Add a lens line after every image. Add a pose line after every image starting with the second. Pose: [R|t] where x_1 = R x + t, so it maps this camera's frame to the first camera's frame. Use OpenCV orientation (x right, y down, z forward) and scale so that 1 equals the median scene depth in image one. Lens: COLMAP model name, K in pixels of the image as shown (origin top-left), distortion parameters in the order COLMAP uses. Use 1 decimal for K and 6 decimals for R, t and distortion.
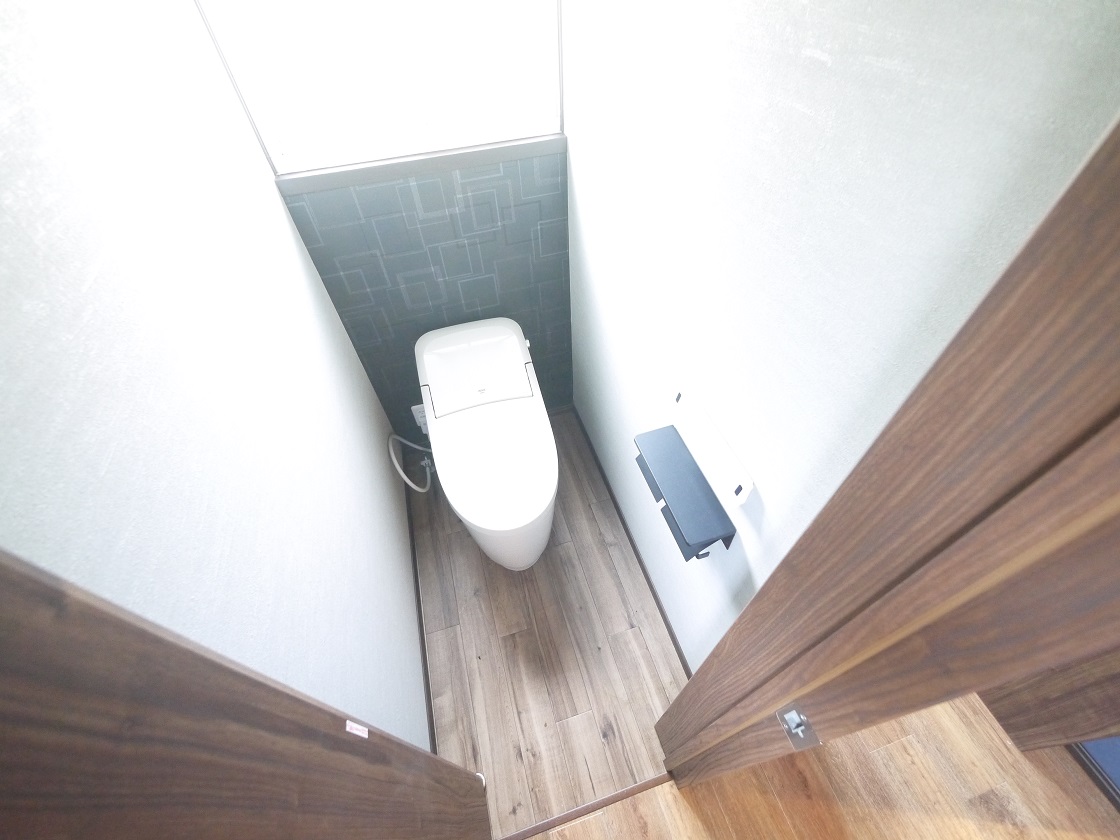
lens RADIAL K [[461.4, 0, 556.5], [0, 461.4, 419.2], [0, 0, 1]] dist [-0.009446, 0.001199]
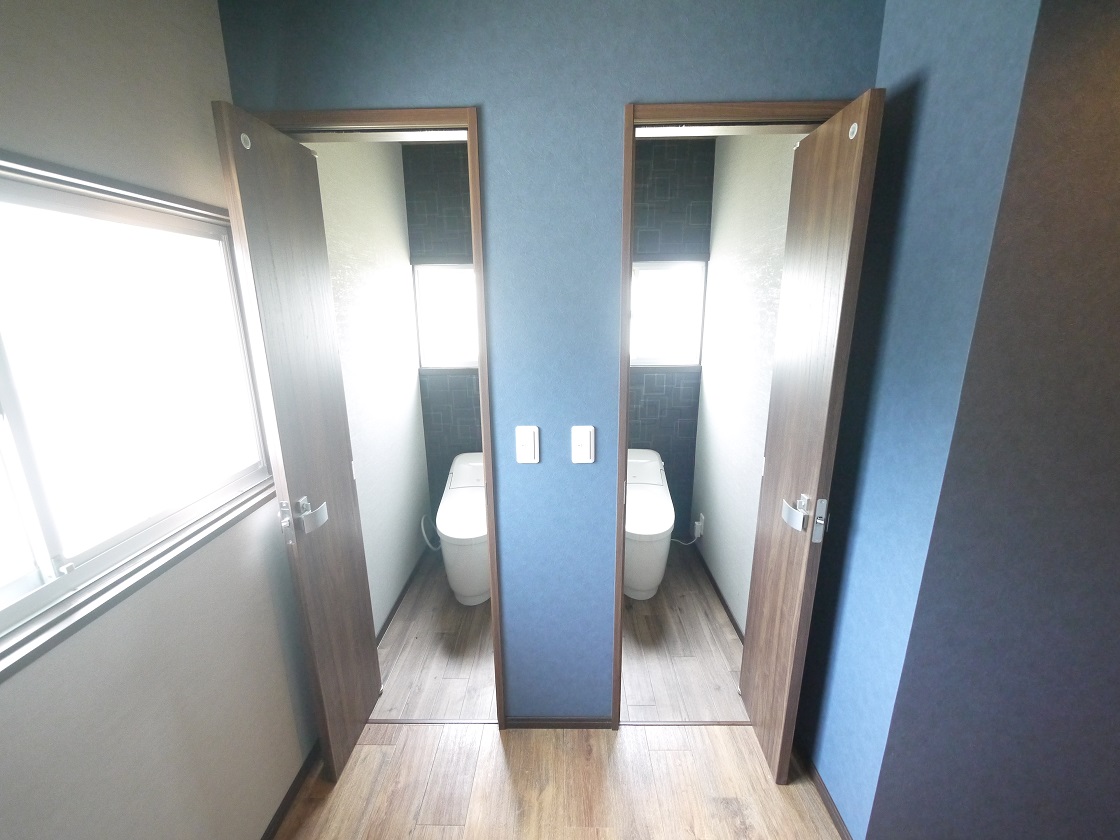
lens RADIAL K [[461.4, 0, 556.5], [0, 461.4, 419.2], [0, 0, 1]] dist [-0.009446, 0.001199]
pose [[0.953830, 0.101761, -0.282582, 0.615707], [-0.242657, 0.815531, -0.525383, 0.620670], [0.176991, 0.569696, 0.802571, -0.513779]]
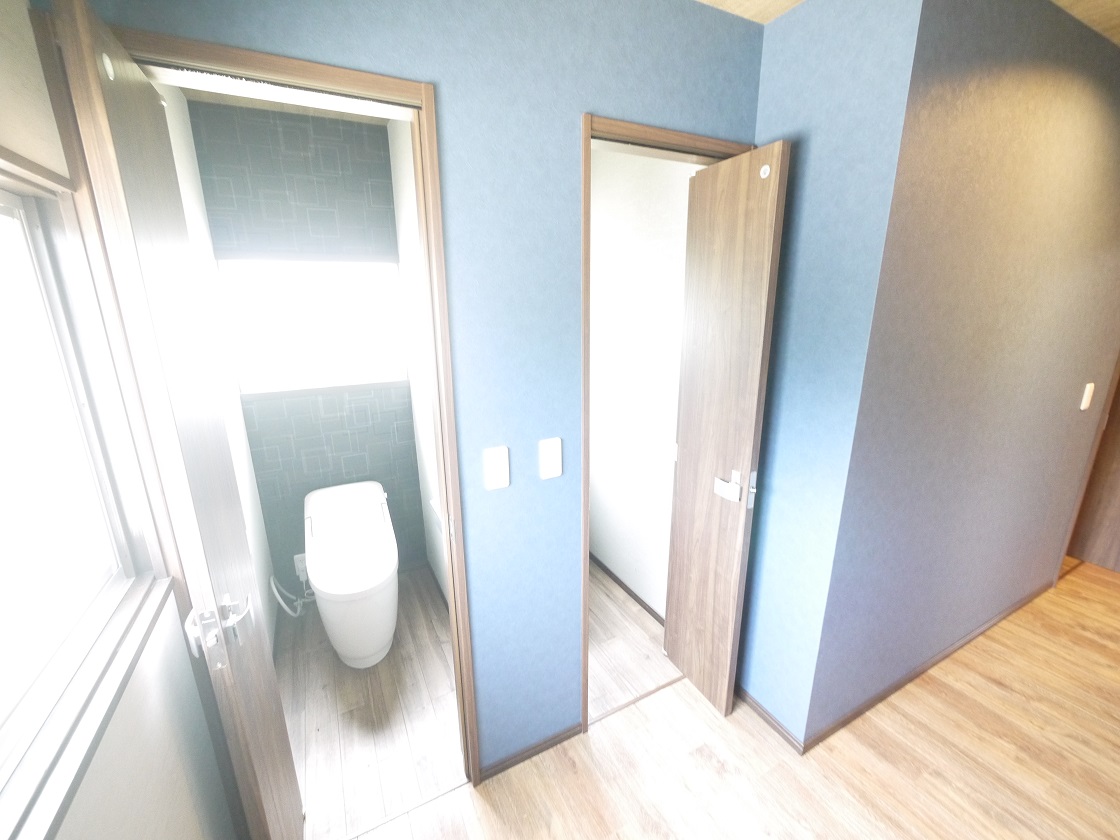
lens RADIAL K [[461.4, 0, 556.5], [0, 461.4, 419.2], [0, 0, 1]] dist [-0.009446, 0.001199]
pose [[0.981839, -0.020454, 0.188609, 0.230553], [0.123396, 0.823992, -0.553001, 0.595274], [-0.144101, 0.566232, 0.811552, -0.502499]]
